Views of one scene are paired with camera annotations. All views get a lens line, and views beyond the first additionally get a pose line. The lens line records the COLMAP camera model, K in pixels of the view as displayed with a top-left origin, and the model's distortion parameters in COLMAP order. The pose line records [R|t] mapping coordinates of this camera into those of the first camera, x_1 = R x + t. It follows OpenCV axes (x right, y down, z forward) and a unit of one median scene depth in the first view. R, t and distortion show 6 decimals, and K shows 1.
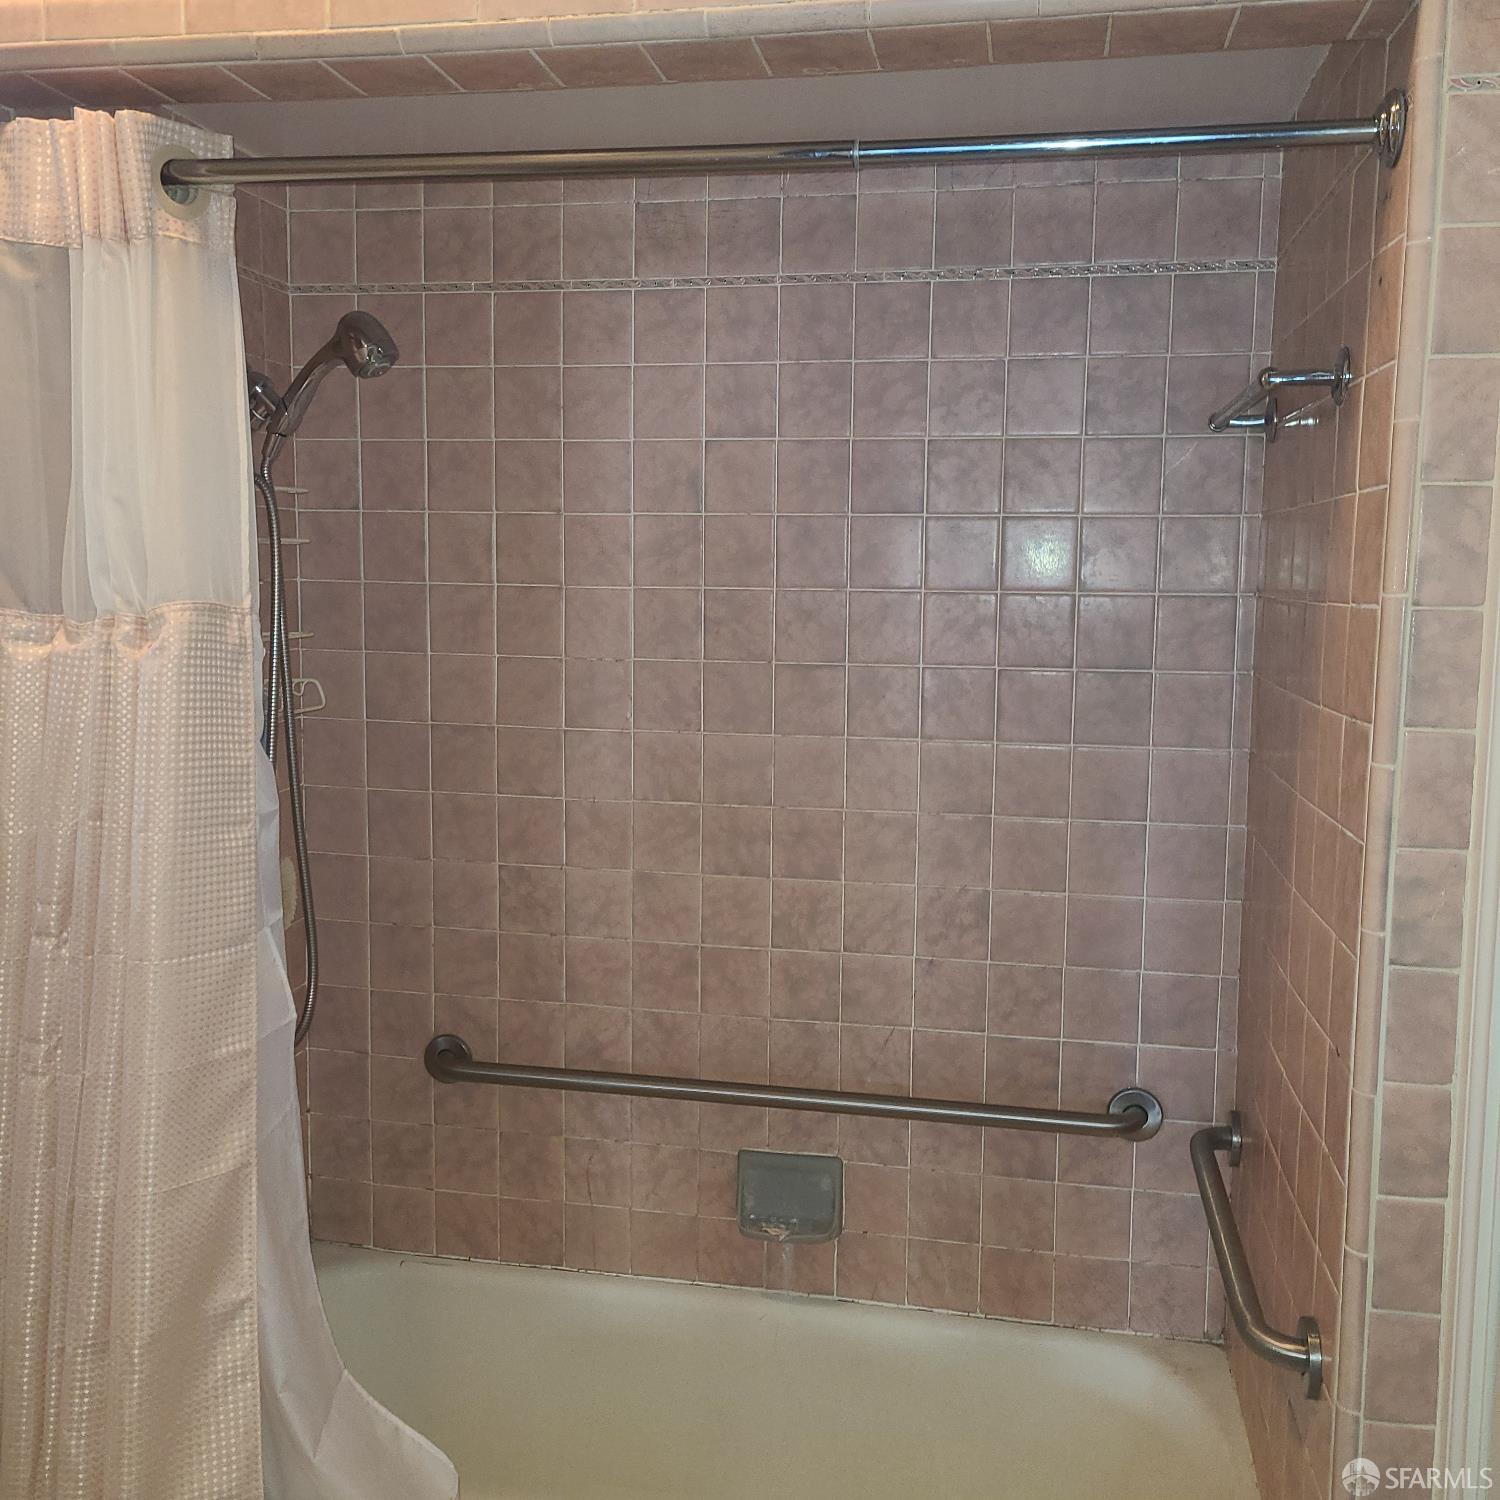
lens RADIAL K [[1509.6, 0, 749.8], [0, 1509.6, 745.2], [0, 0, 1]] dist [0.076732, 0.000000]
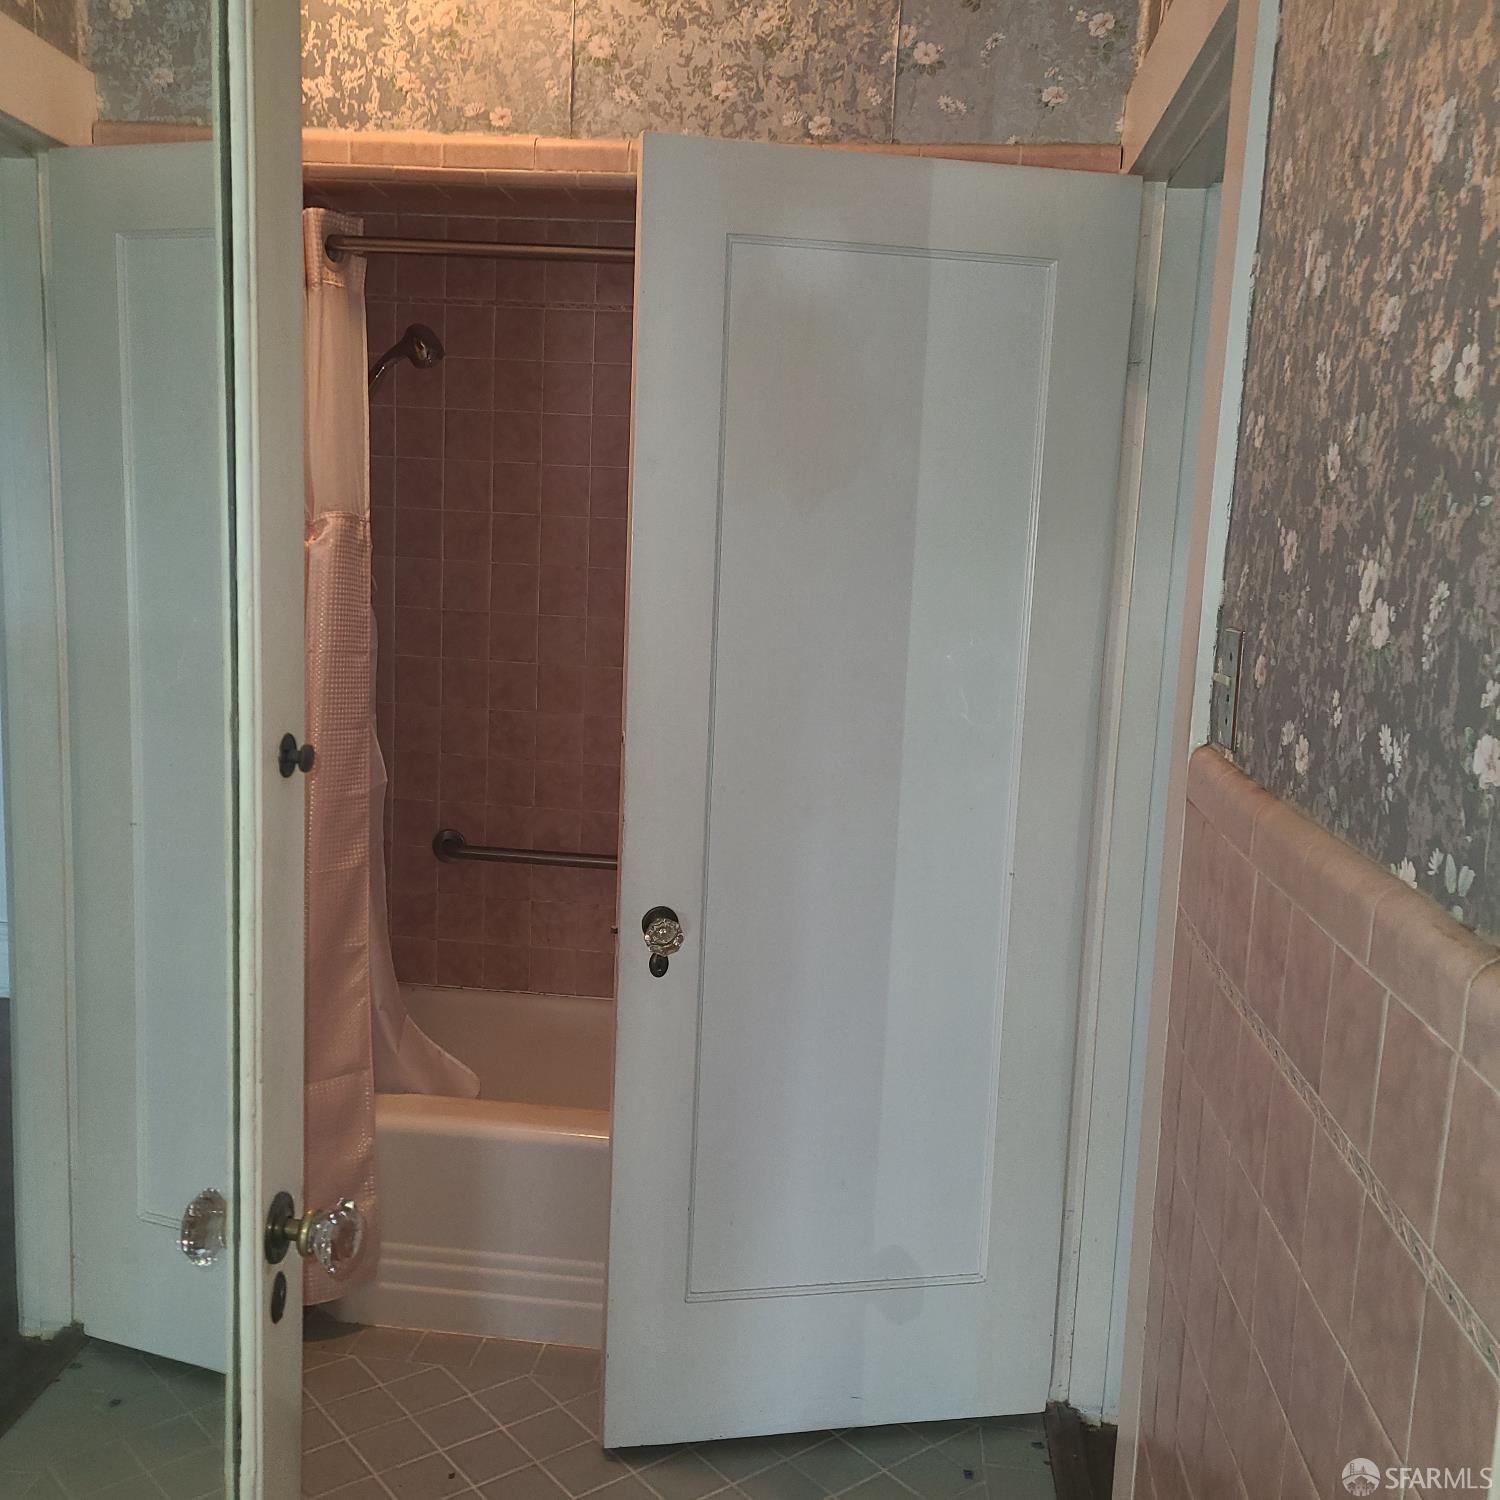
lens RADIAL K [[1509.6, 0, 748.3], [0, 1509.6, 759.4], [0, 0, 1]] dist [0.076732, 0.000000]
pose [[0.995345, 0.018923, 0.094497, -0.071667], [-0.022417, 0.999099, 0.036045, 0.087104], [-0.093729, -0.037995, 0.994872, -0.571166]]
